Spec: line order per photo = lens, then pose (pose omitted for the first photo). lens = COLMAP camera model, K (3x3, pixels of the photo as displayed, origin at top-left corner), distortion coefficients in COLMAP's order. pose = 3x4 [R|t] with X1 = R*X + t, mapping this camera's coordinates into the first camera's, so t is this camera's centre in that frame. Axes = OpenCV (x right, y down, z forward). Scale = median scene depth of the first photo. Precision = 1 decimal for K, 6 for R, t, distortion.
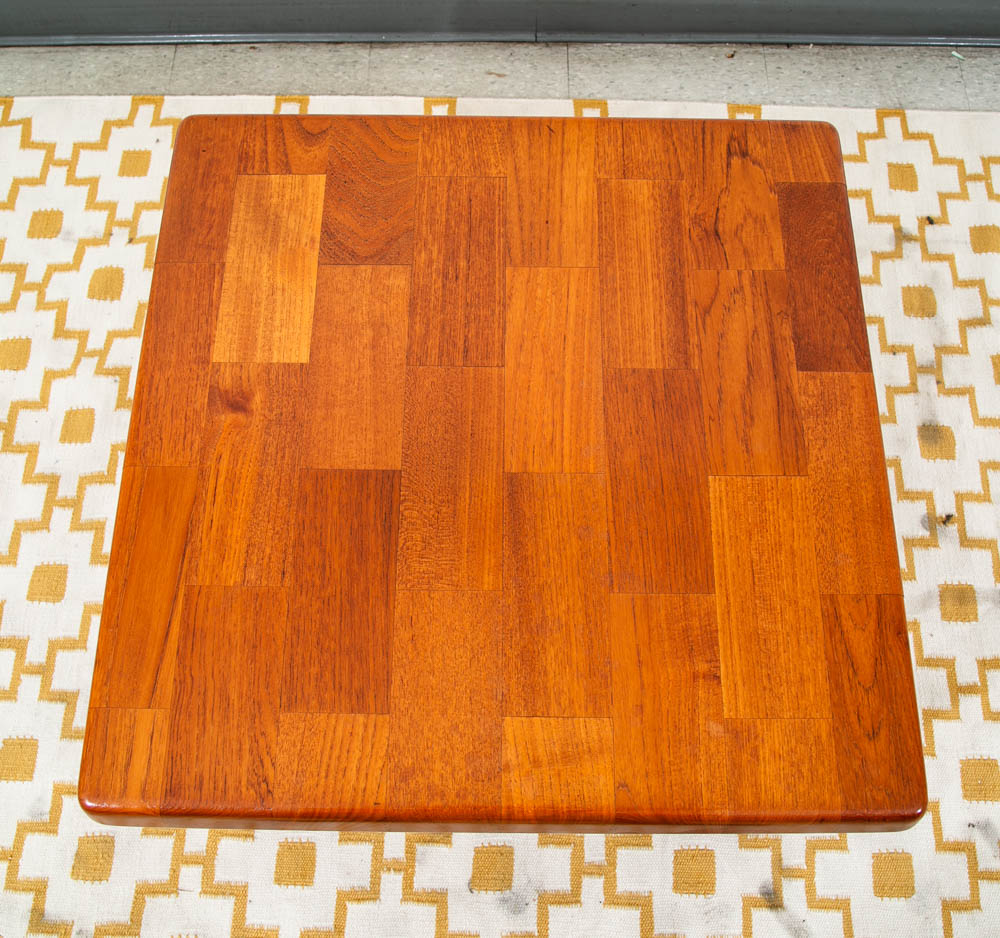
lens RADIAL K [[1137.6, 0, 518.9], [0, 1137.6, 390.6], [0, 0, 1]] dist [-0.095850, 0.075834]
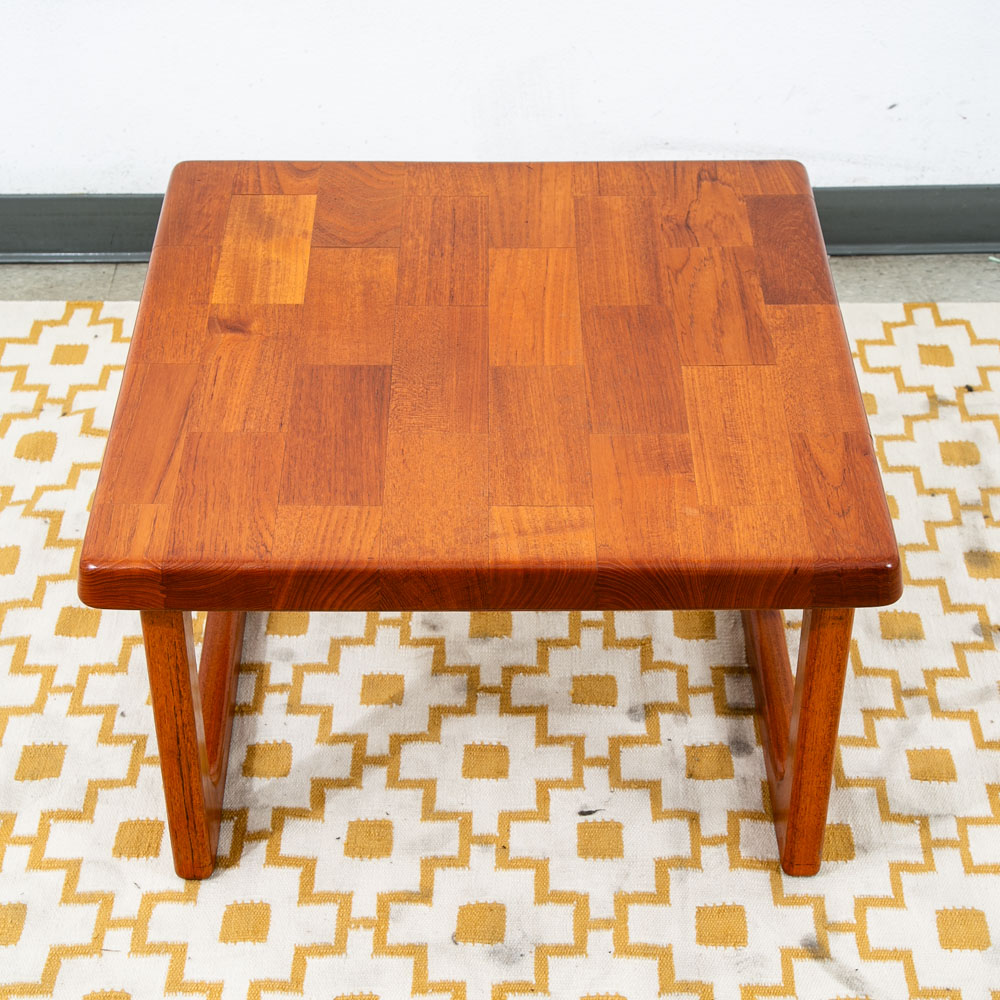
lens RADIAL K [[2085.0, 0, 527.2], [0, 2085.0, 500.6], [0, 0, 1]] dist [0.086814, 0.112950]
pose [[0.999807, -0.017208, 0.009457, 0.002244], [0.019629, 0.888168, -0.459099, 1.027831], [-0.000499, 0.459196, 0.888335, -0.642861]]
